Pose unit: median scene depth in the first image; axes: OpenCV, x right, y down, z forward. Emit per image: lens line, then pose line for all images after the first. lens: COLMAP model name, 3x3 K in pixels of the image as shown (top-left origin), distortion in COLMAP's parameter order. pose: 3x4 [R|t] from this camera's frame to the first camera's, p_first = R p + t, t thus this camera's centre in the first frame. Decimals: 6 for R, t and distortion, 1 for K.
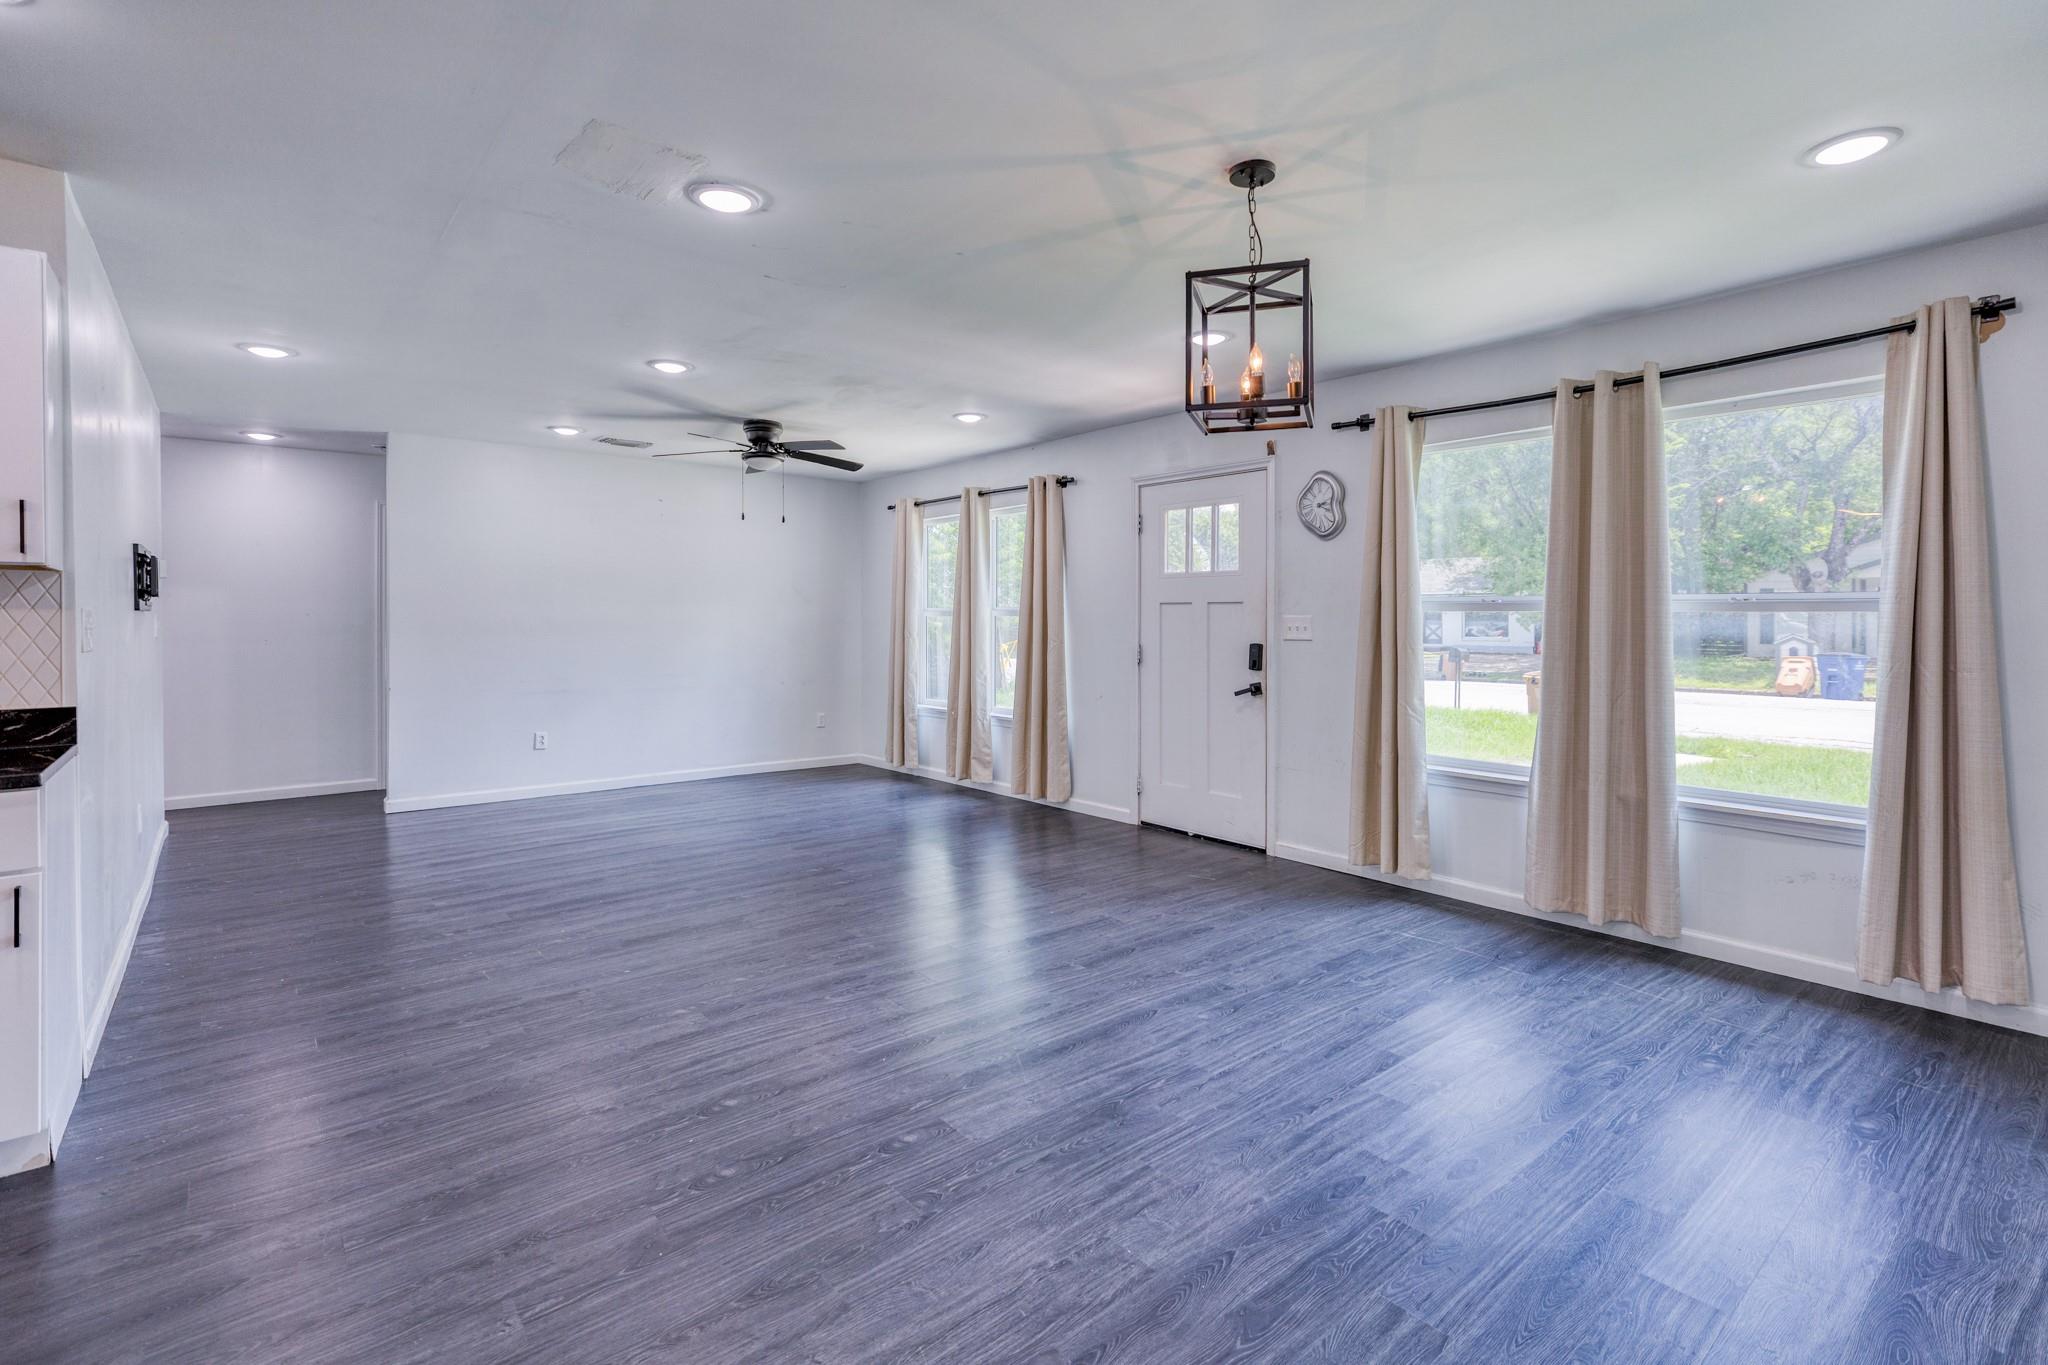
lens RADIAL K [[946.0, 0, 1037.5], [0, 946.0, 626.4], [0, 0, 1]] dist [0.010293, -0.000221]
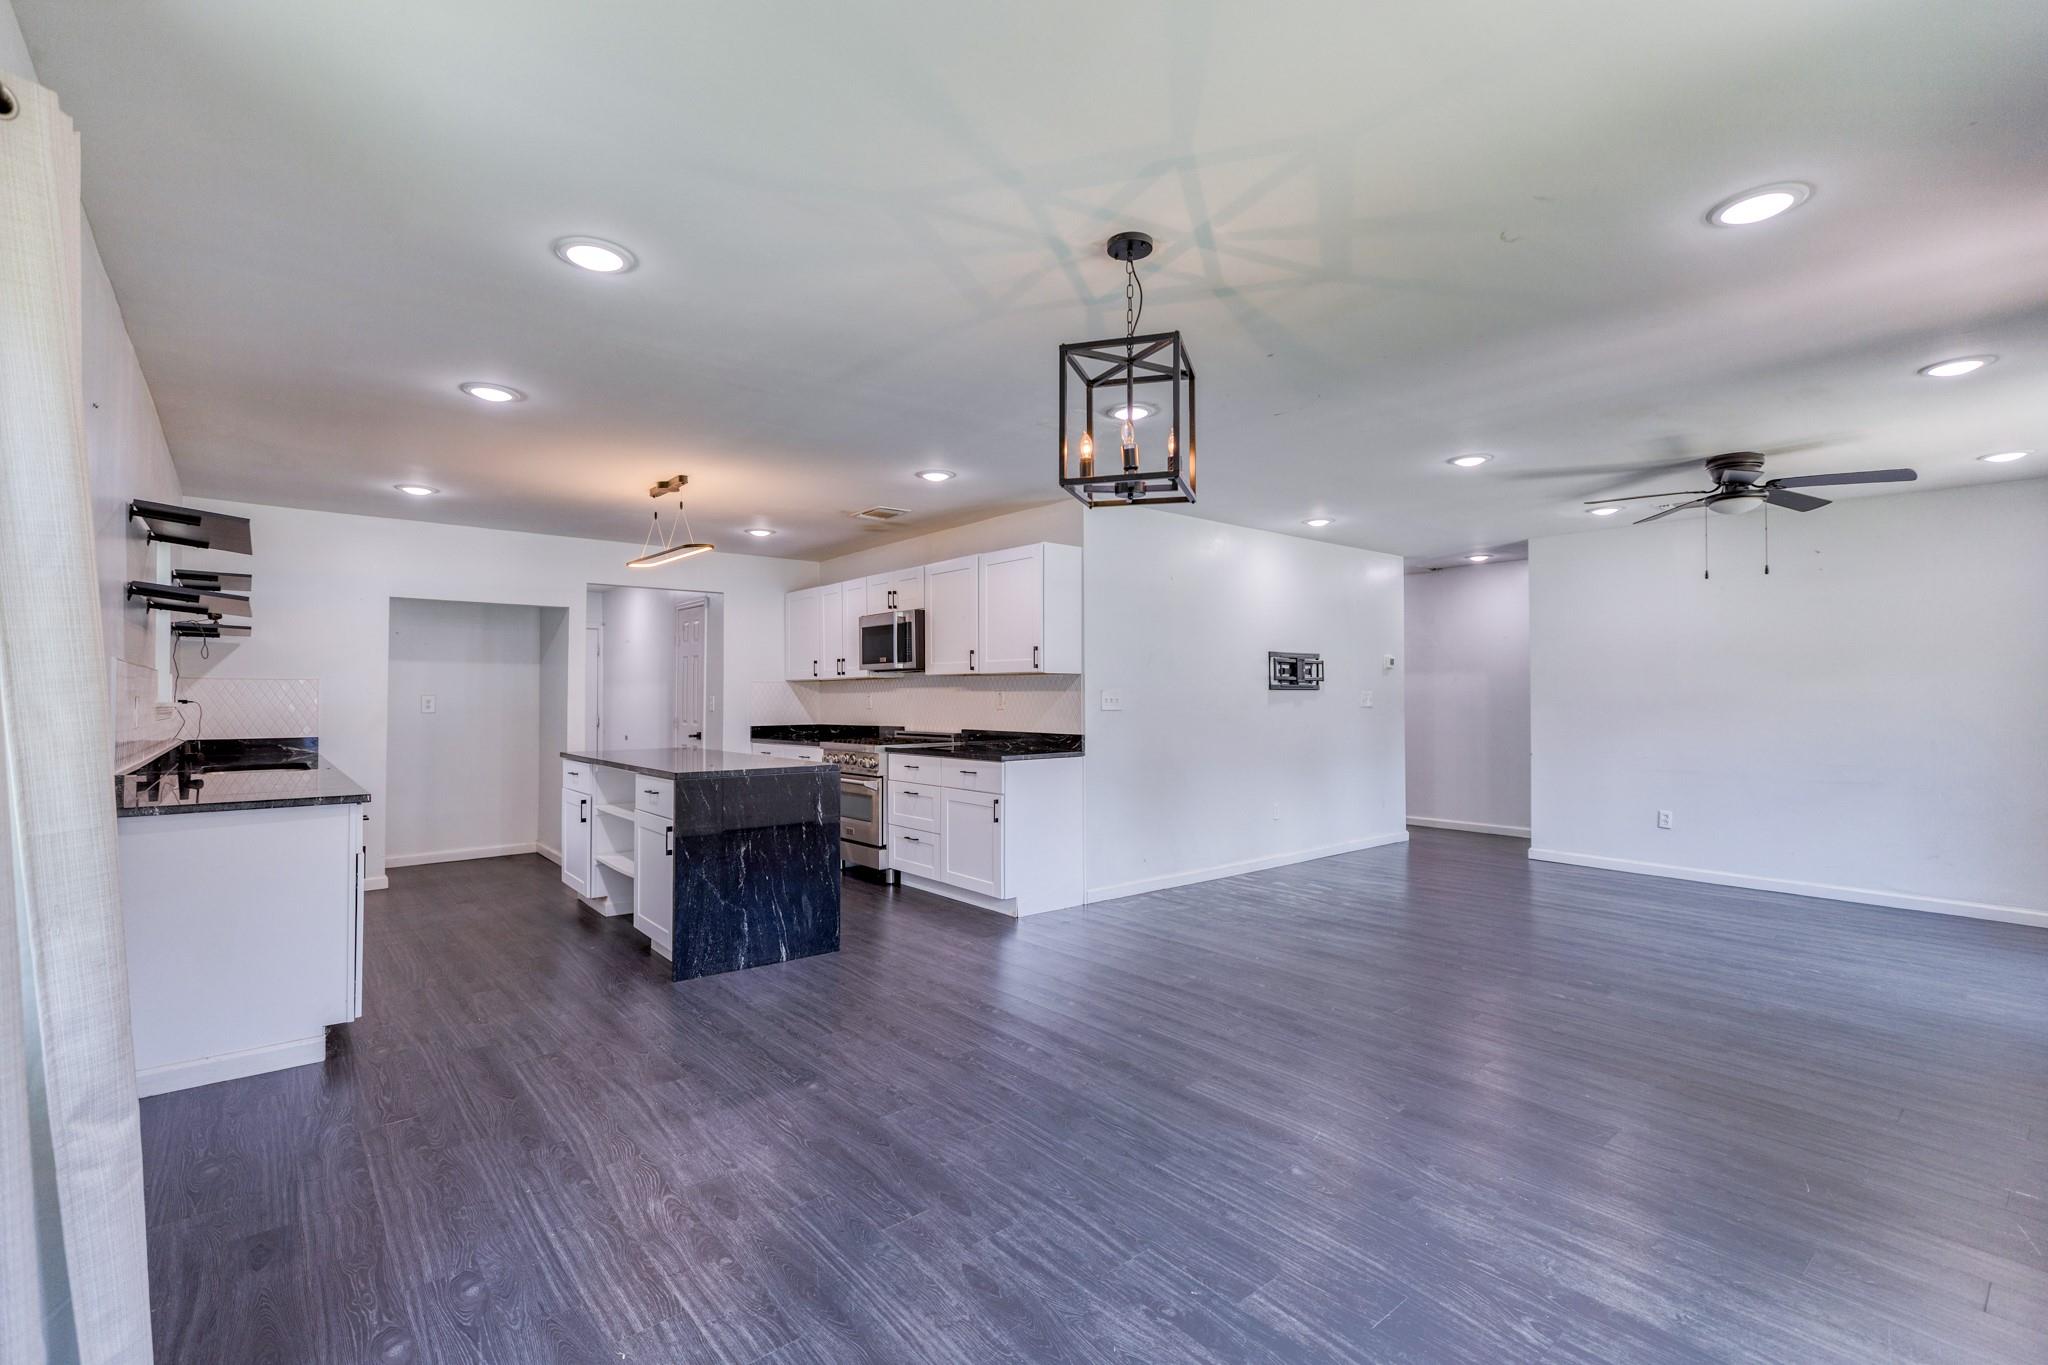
lens RADIAL K [[923.9, 0, 1016.2], [0, 923.9, 677.5], [0, 0, 1]] dist [0.010926, -0.000086]
pose [[-0.009389, -0.018690, -0.999781, 1.080716], [-0.007466, 0.999799, -0.018621, -0.007737], [0.999928, 0.007290, -0.009527, 0.814613]]
